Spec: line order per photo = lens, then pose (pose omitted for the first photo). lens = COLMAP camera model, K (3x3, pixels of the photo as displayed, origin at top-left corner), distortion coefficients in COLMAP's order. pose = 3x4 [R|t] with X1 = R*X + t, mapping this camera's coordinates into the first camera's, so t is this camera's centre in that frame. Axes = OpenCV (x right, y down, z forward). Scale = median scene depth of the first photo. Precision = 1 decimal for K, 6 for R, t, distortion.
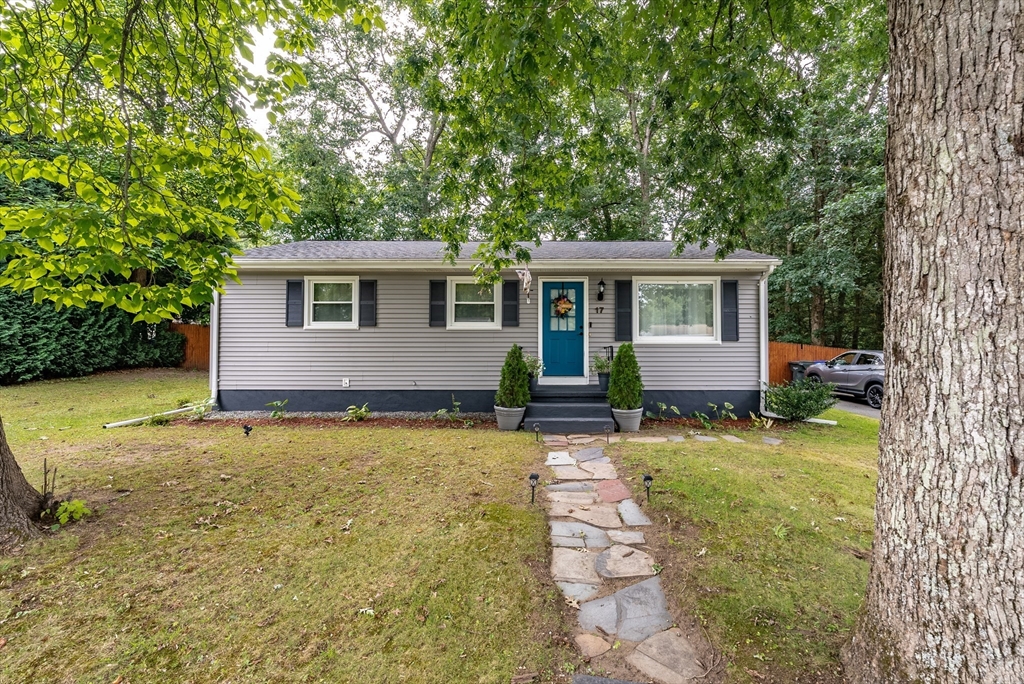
lens RADIAL K [[425.0, 0, 534.7], [0, 425.0, 346.6], [0, 0, 1]] dist [0.000186, -0.000057]
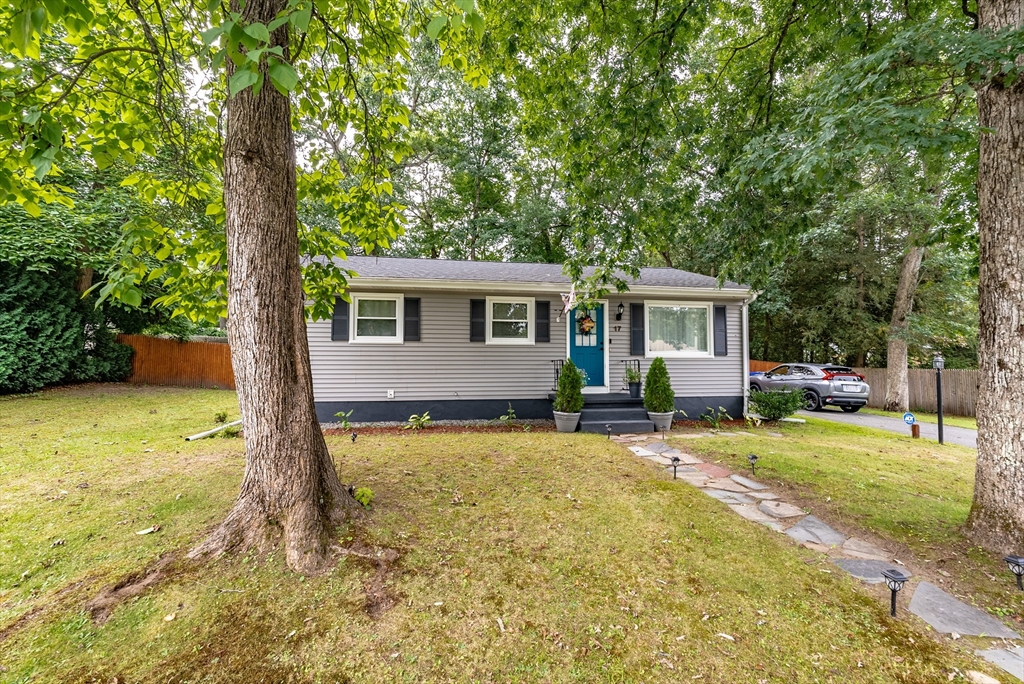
lens RADIAL K [[430.0, 0, 510.3], [0, 430.0, 352.4], [0, 0, 1]] dist [-0.000242, -0.000305]
pose [[0.986461, 0.003453, 0.163957, -0.327418], [-0.000729, 0.999861, -0.016672, -0.001361], [-0.163992, 0.016327, 0.986327, -0.106798]]
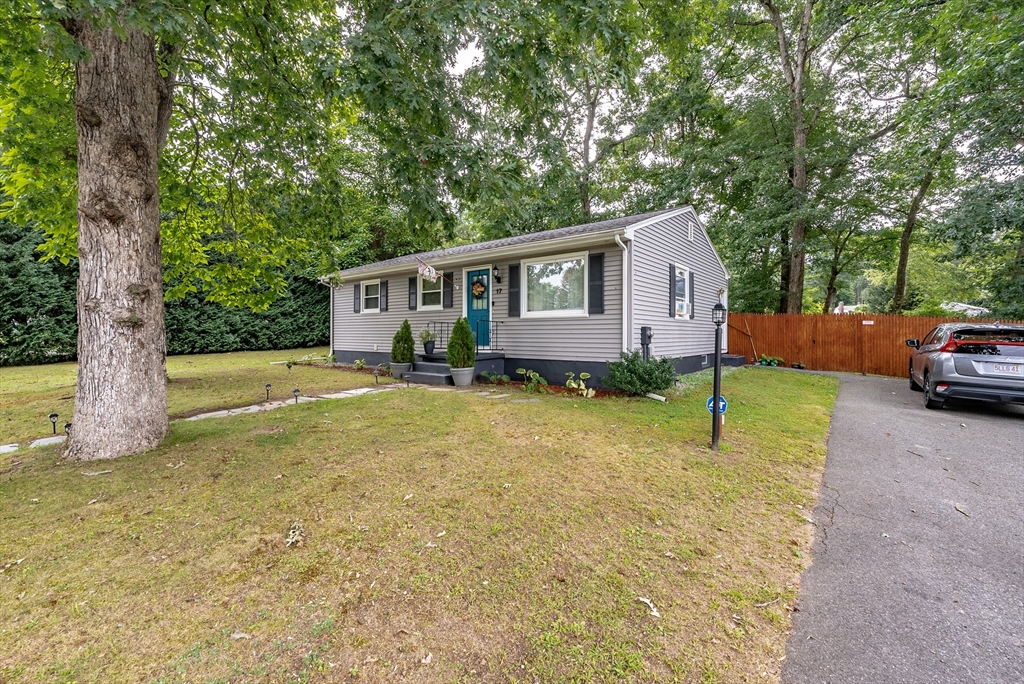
lens RADIAL K [[424.2, 0, 514.7], [0, 424.2, 335.8], [0, 0, 1]] dist [0.000253, -0.000253]
pose [[0.792007, 0.002295, -0.610507, 0.918320], [0.003648, 0.999957, 0.008491, 0.030727], [0.610500, -0.008952, 0.791965, 0.074913]]
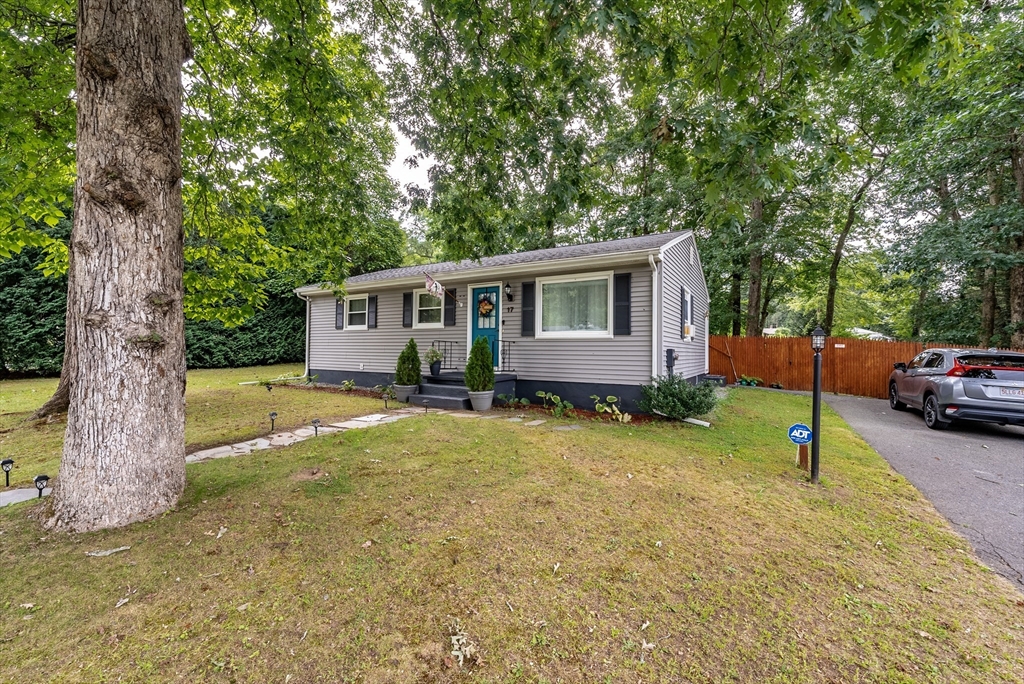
lens RADIAL K [[410.2, 0, 510.9], [0, 410.2, 345.9], [0, 0, 1]] dist [-0.000611, 0.000044]
pose [[0.861904, 0.001027, -0.507071, 0.715915], [-0.005815, 0.999952, -0.007859, 0.021462], [0.507038, 0.009722, 0.861869, 0.043371]]
